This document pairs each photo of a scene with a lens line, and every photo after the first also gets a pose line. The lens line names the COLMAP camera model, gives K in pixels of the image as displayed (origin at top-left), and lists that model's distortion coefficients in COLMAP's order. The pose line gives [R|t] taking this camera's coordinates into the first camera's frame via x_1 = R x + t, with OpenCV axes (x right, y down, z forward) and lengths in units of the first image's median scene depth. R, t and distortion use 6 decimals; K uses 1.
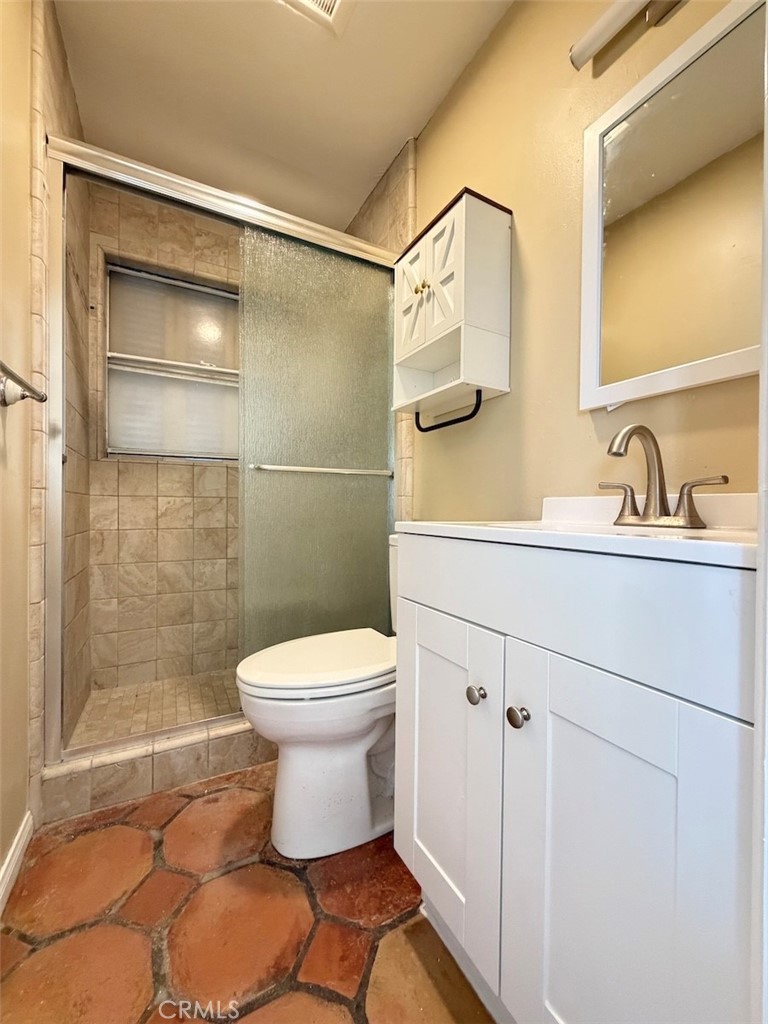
lens RADIAL K [[409.1, 0, 388.7], [0, 409.1, 511.1], [0, 0, 1]] dist [0.002858, -0.000670]
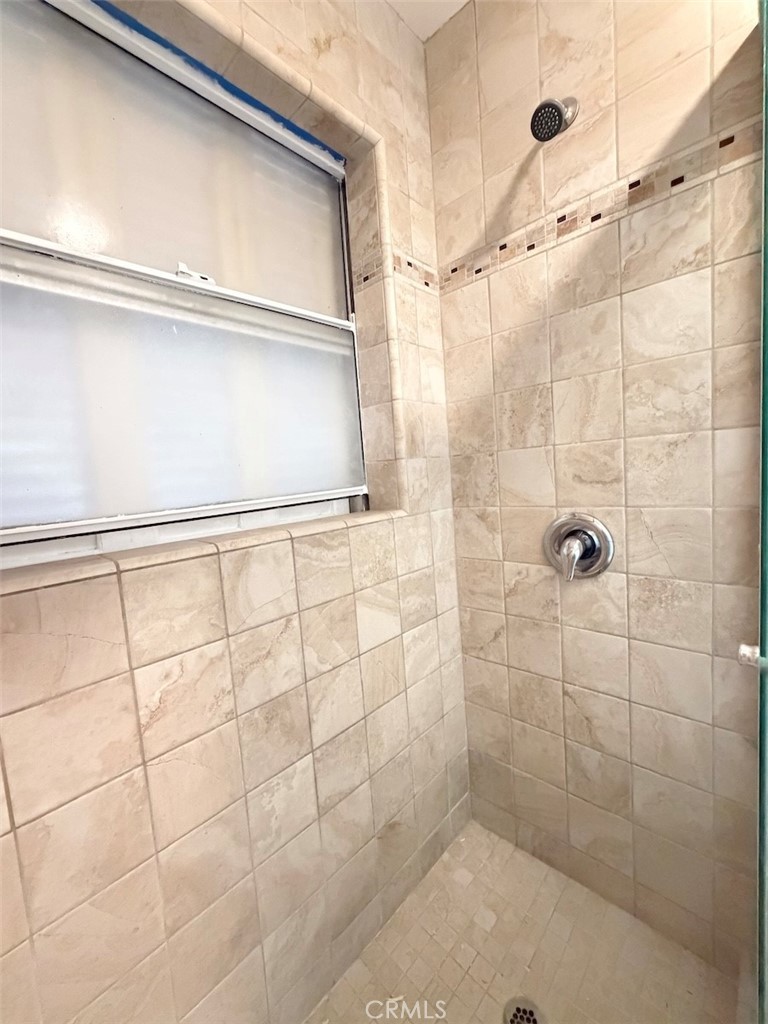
lens RADIAL K [[409.1, 0, 388.1], [0, 409.1, 511.3], [0, 0, 1]] dist [0.002858, -0.000670]
pose [[0.949144, -0.108553, 0.295536, -0.434712], [0.087758, 0.992696, 0.082782, -0.164547], [-0.302364, -0.052636, 0.951738, 0.606035]]
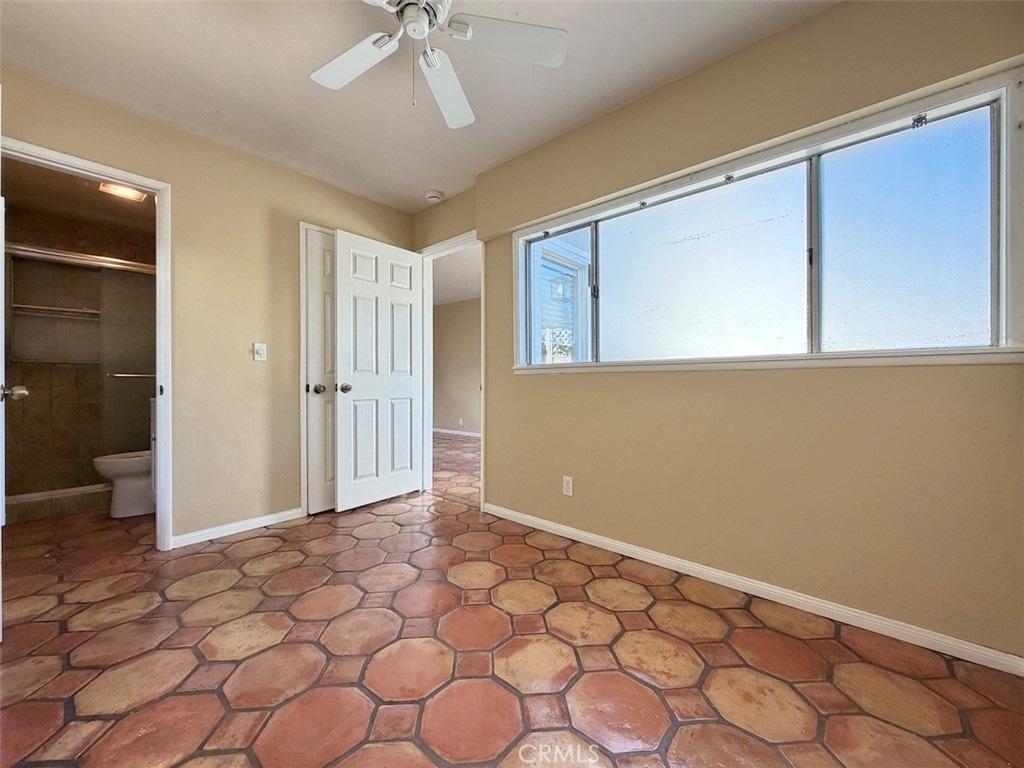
lens RADIAL K [[409.1, 0, 514.8], [0, 409.1, 384.0], [0, 0, 1]] dist [0.002858, -0.000670]
pose [[0.942622, -0.013190, 0.333602, 0.727598], [0.014728, 0.999889, -0.002081, -0.015453], [-0.333537, 0.006875, 0.942712, -1.333197]]
